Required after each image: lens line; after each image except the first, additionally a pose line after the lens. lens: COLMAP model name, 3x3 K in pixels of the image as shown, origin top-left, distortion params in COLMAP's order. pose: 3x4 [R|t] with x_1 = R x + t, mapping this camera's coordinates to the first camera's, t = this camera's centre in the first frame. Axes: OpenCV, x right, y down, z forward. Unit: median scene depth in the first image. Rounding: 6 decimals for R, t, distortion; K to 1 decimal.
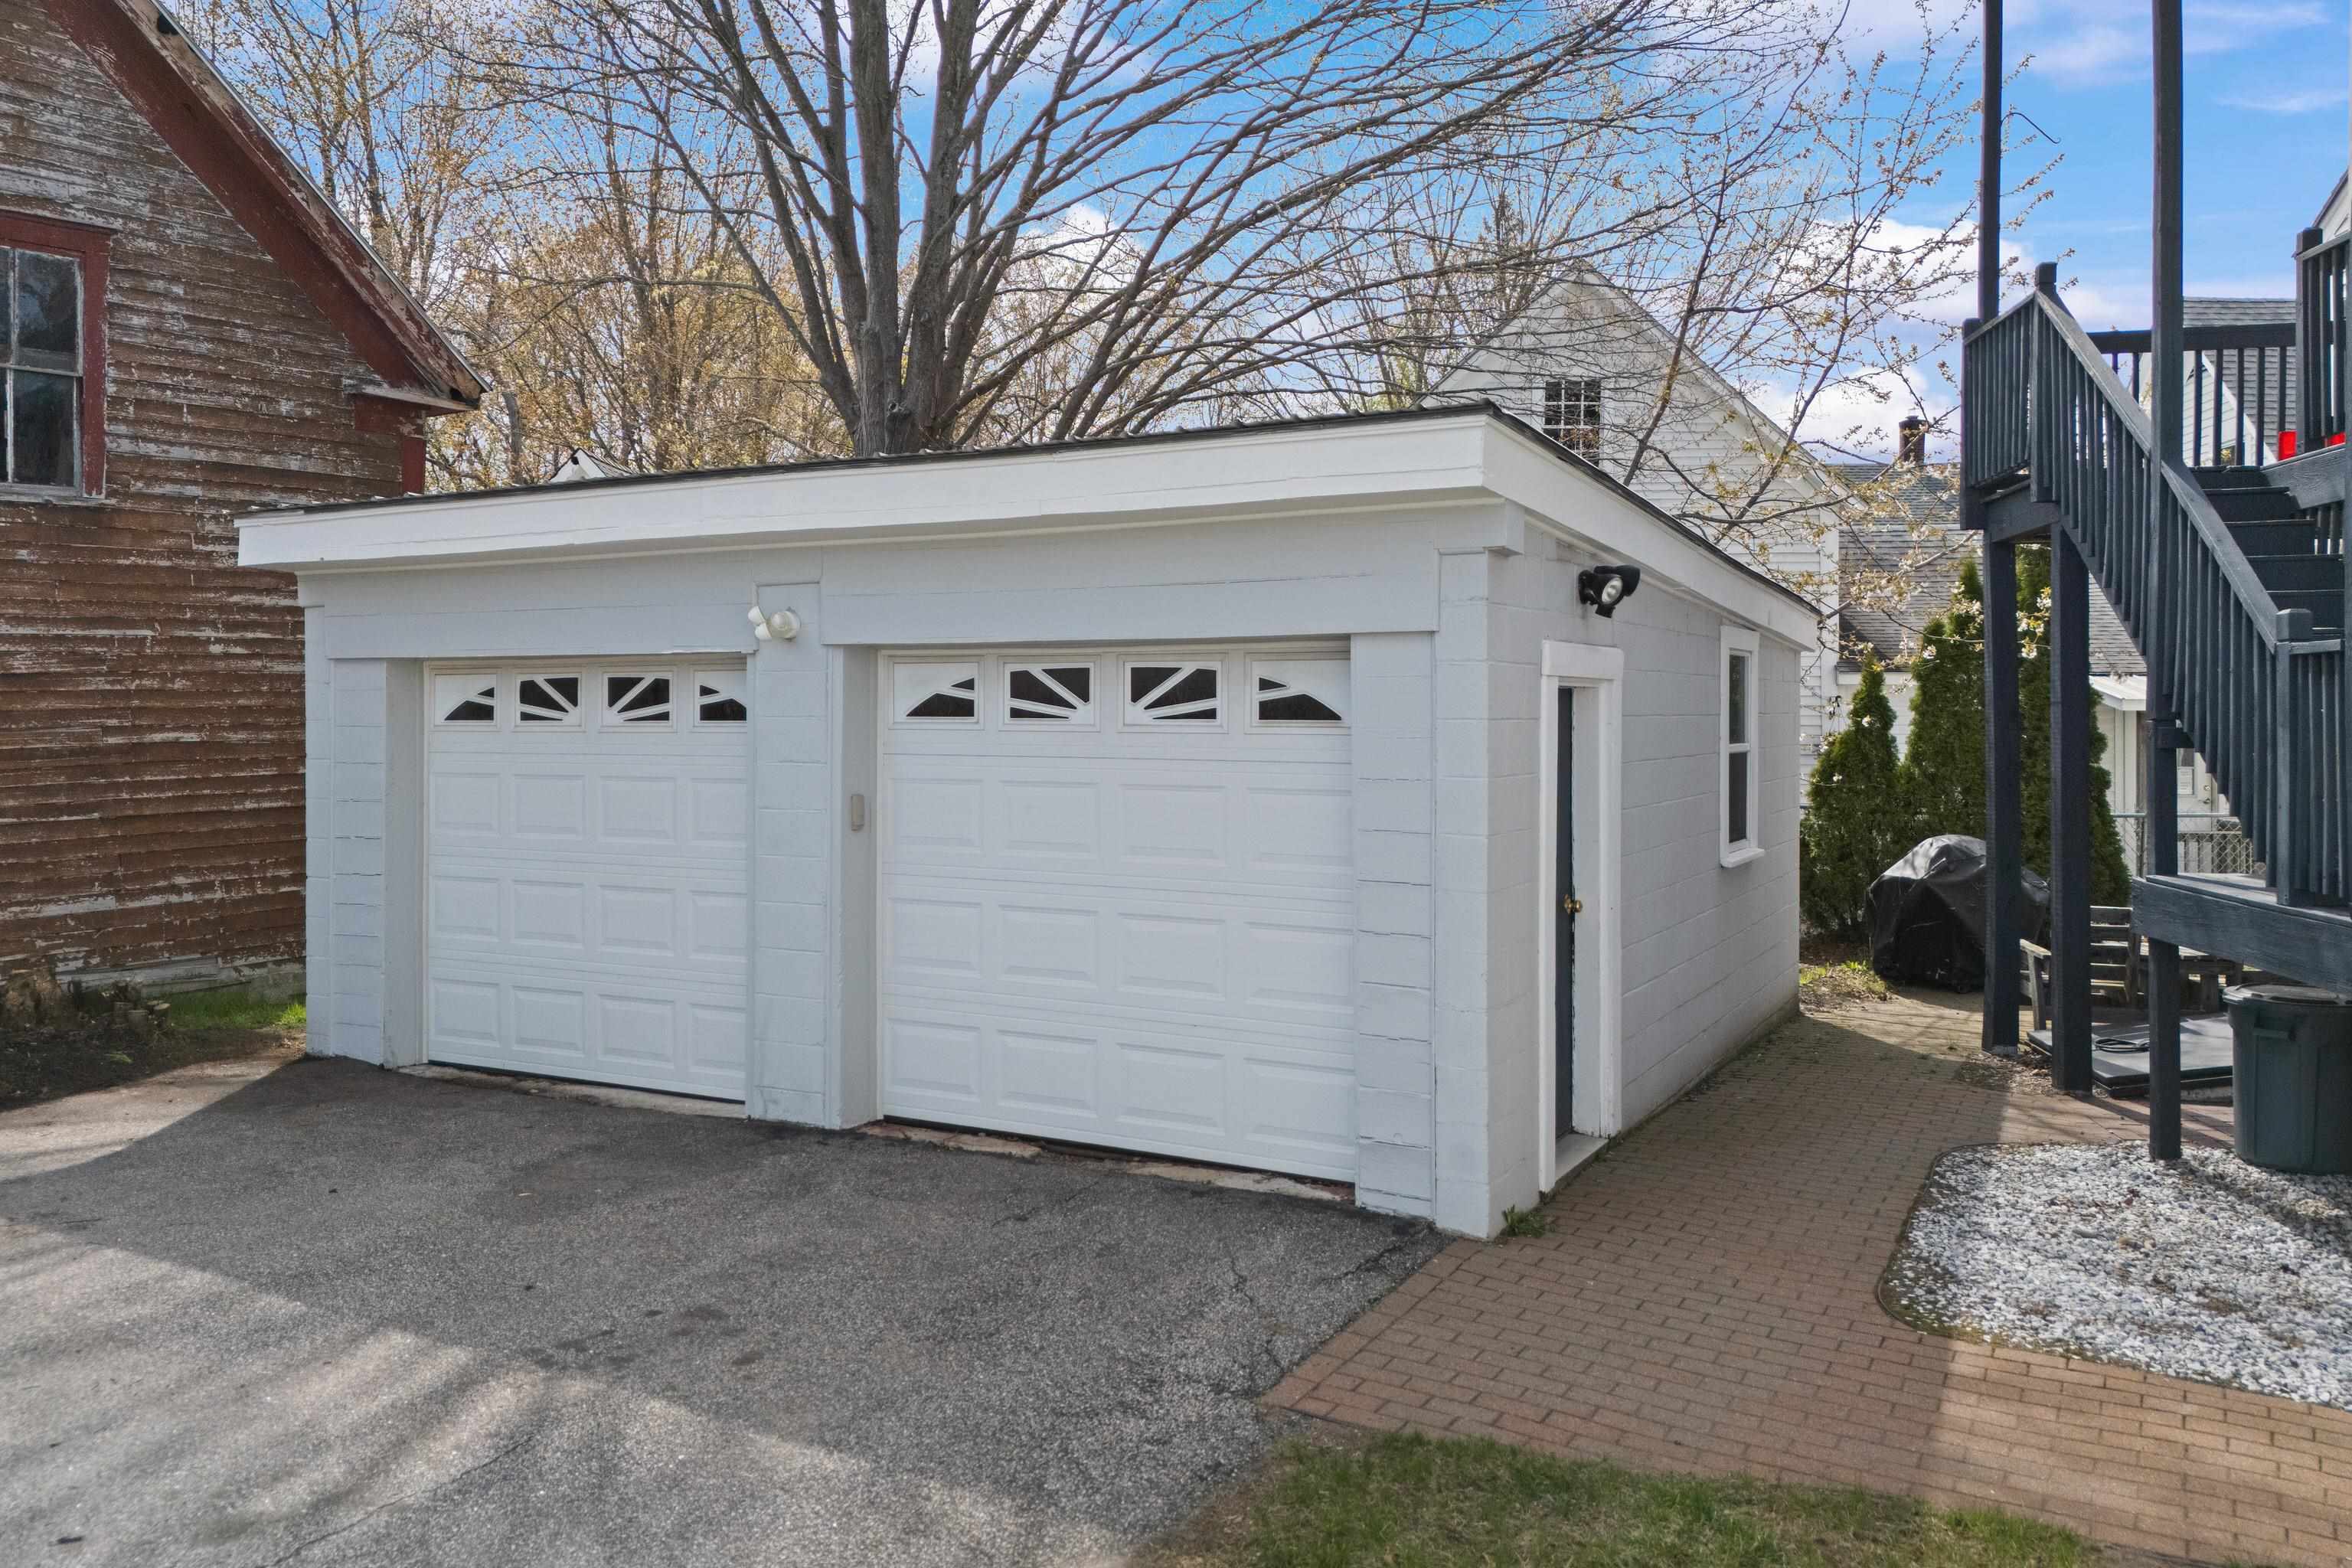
lens RADIAL K [[1745.1, 0, 1191.4], [0, 1745.1, 723.2], [0, 0, 1]] dist [0.043923, -0.006710]
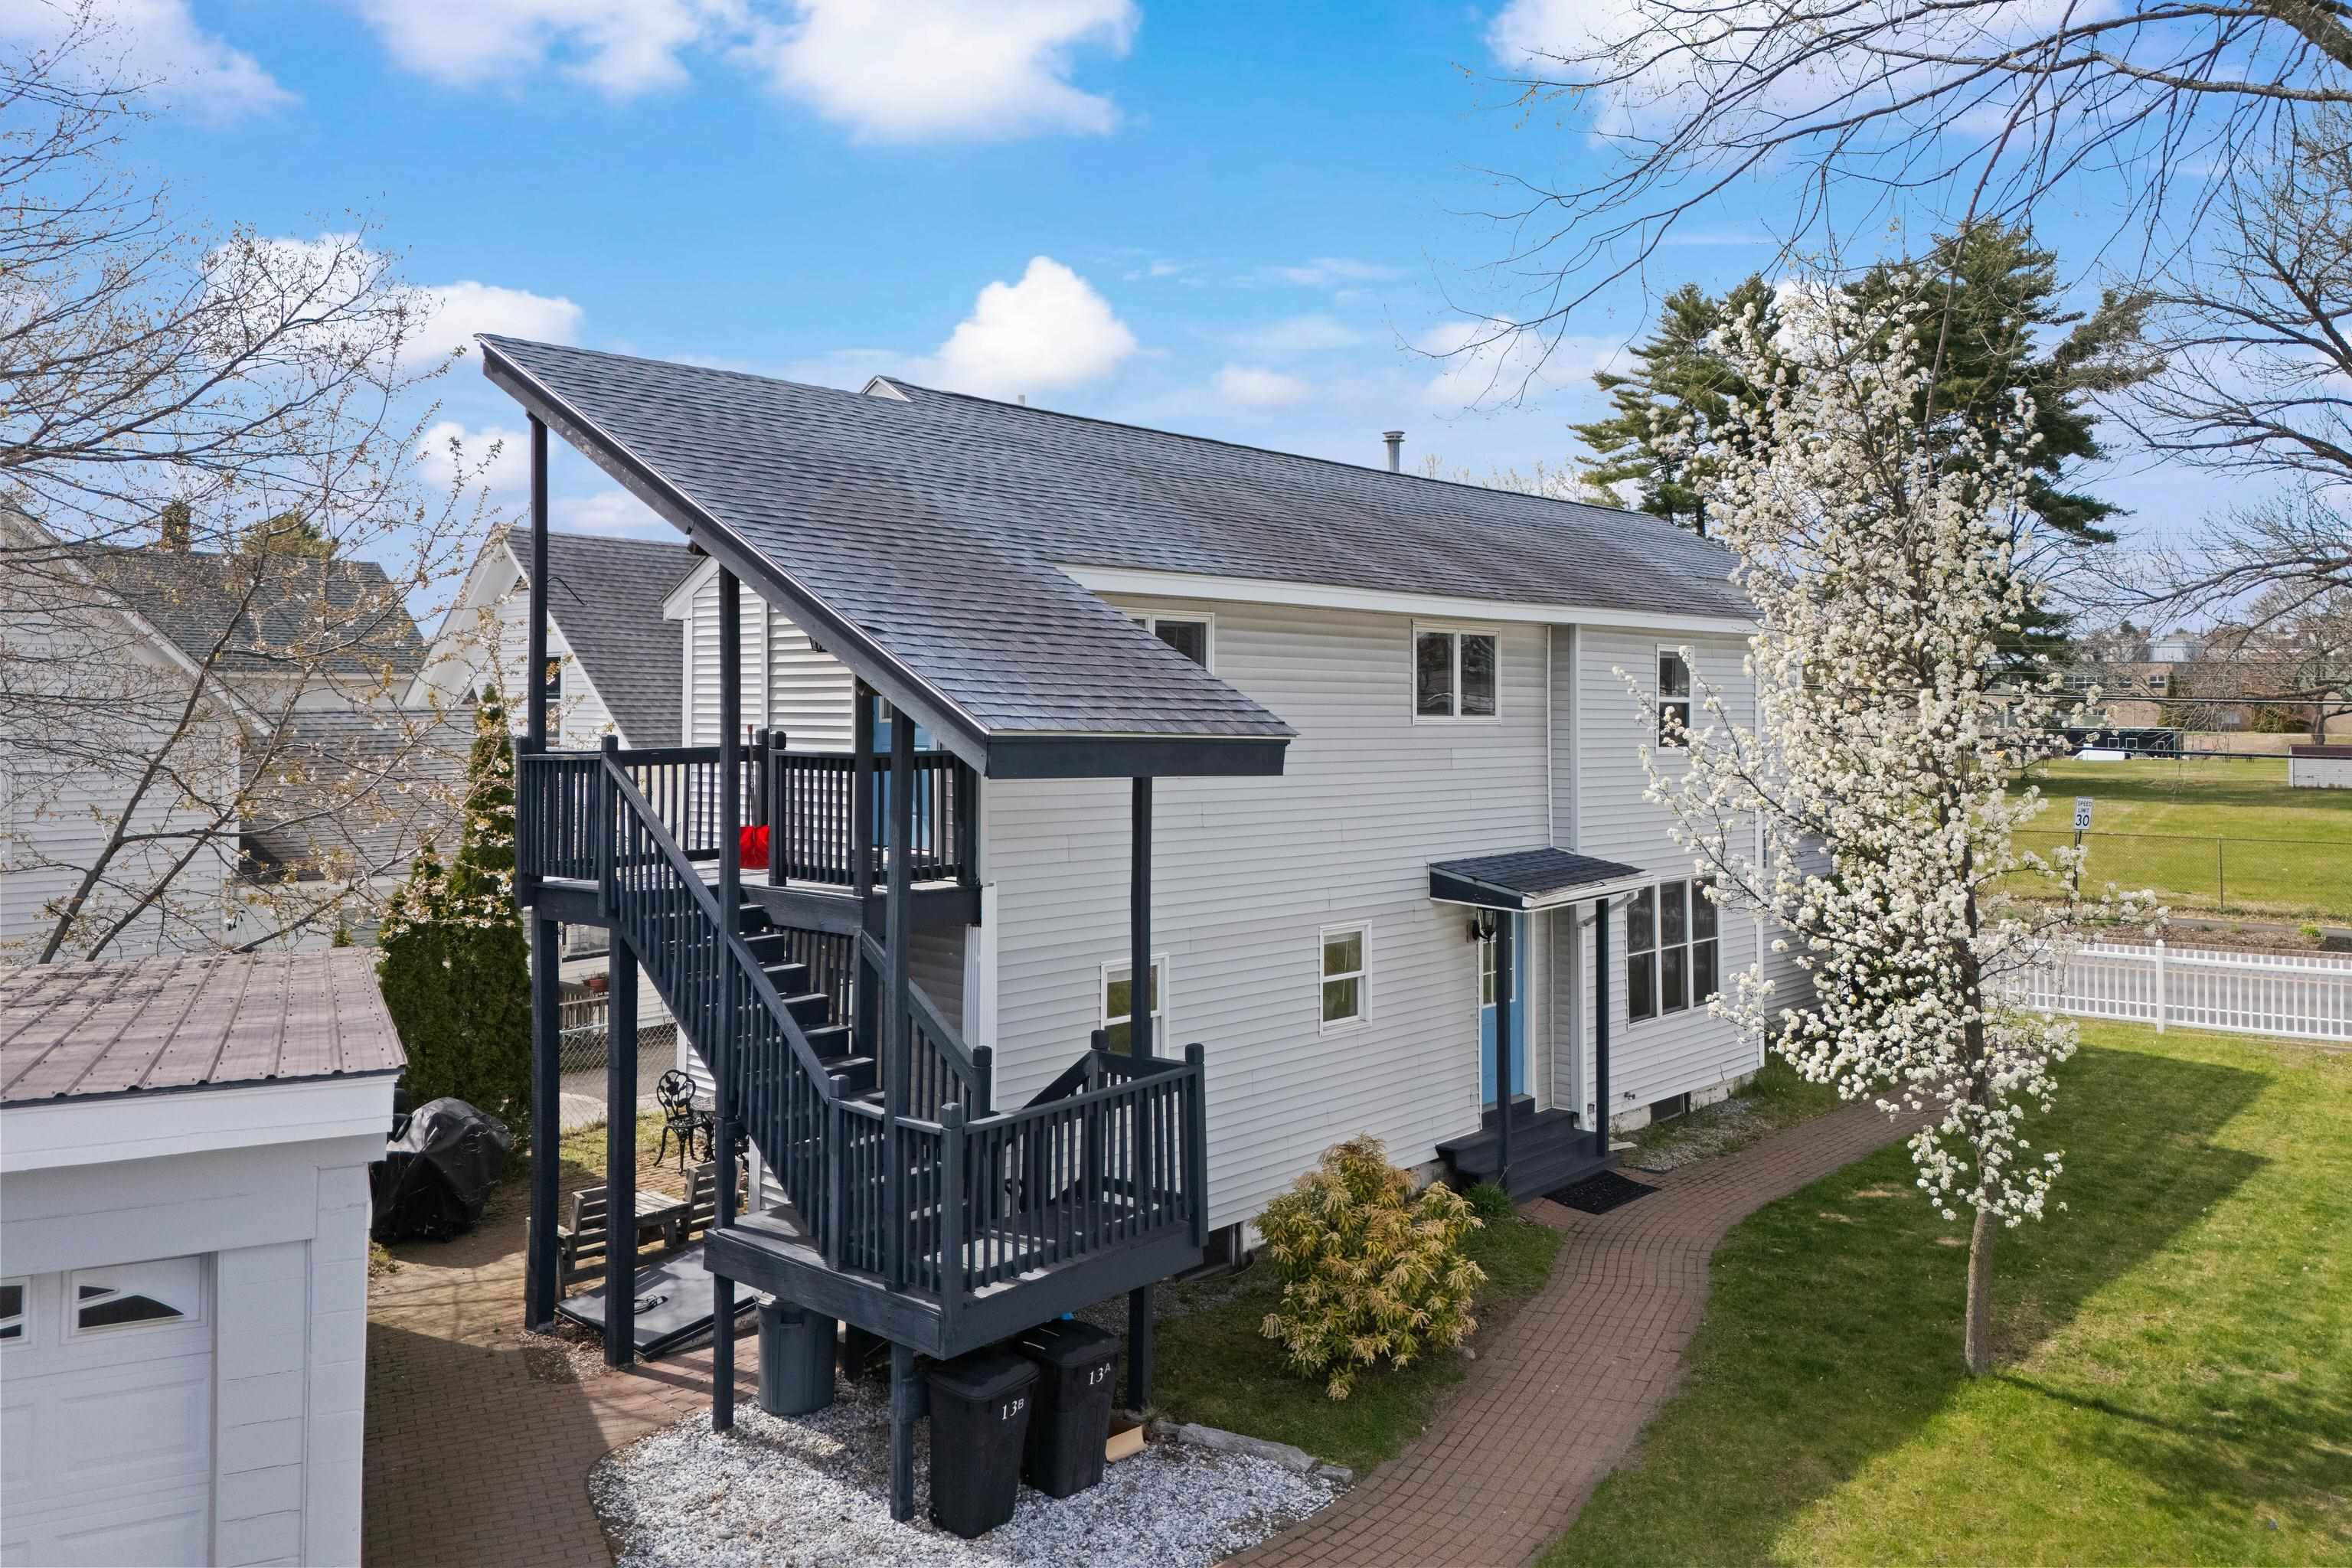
lens RADIAL K [[1734.1, 0, 1176.8], [0, 1734.1, 670.6], [0, 0, 1]] dist [0.029678, -0.007041]
pose [[0.578072, 0.017588, 0.815796, -0.400723], [0.004049, 0.999694, -0.024421, -0.333808], [-0.815975, 0.017420, 0.577824, -0.112087]]
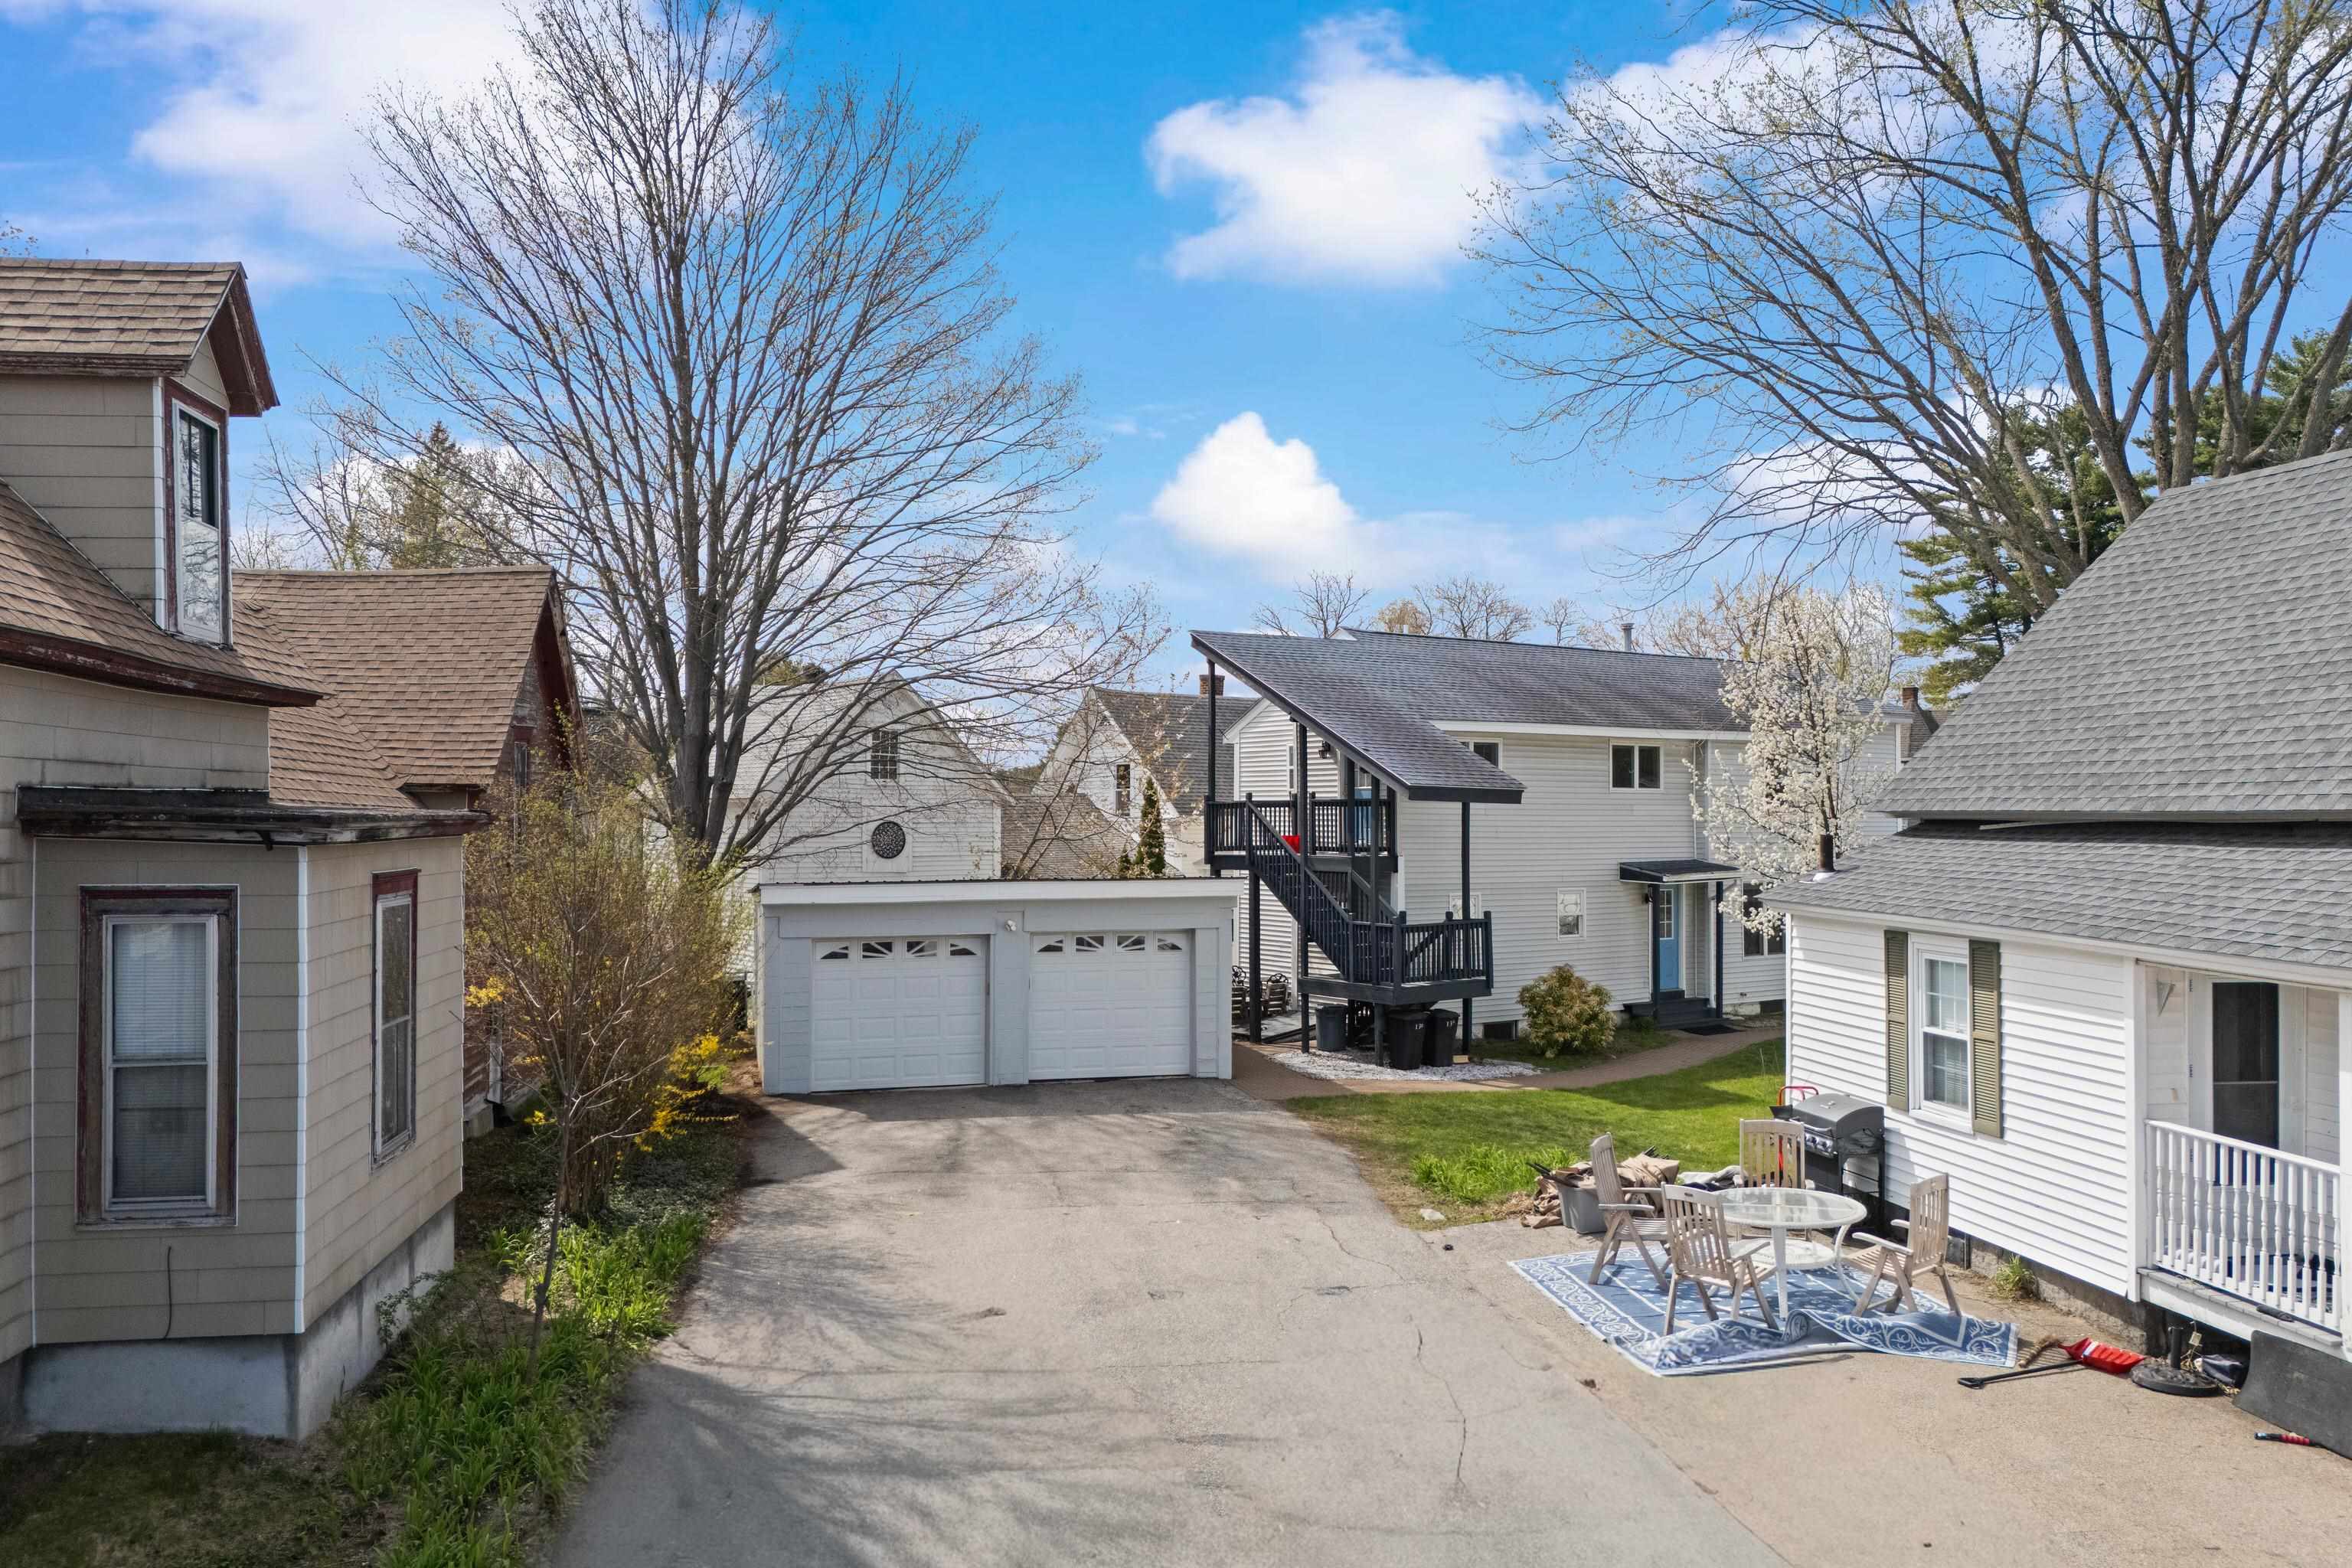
lens RADIAL K [[1686.9, 0, 1118.1], [0, 1686.9, 787.5], [0, 0, 1]] dist [0.033231, -0.000329]
pose [[0.752860, 0.009137, 0.658118, -2.163300], [0.006560, 0.999750, -0.021385, -0.246376], [-0.658149, 0.020417, 0.752611, -1.474416]]
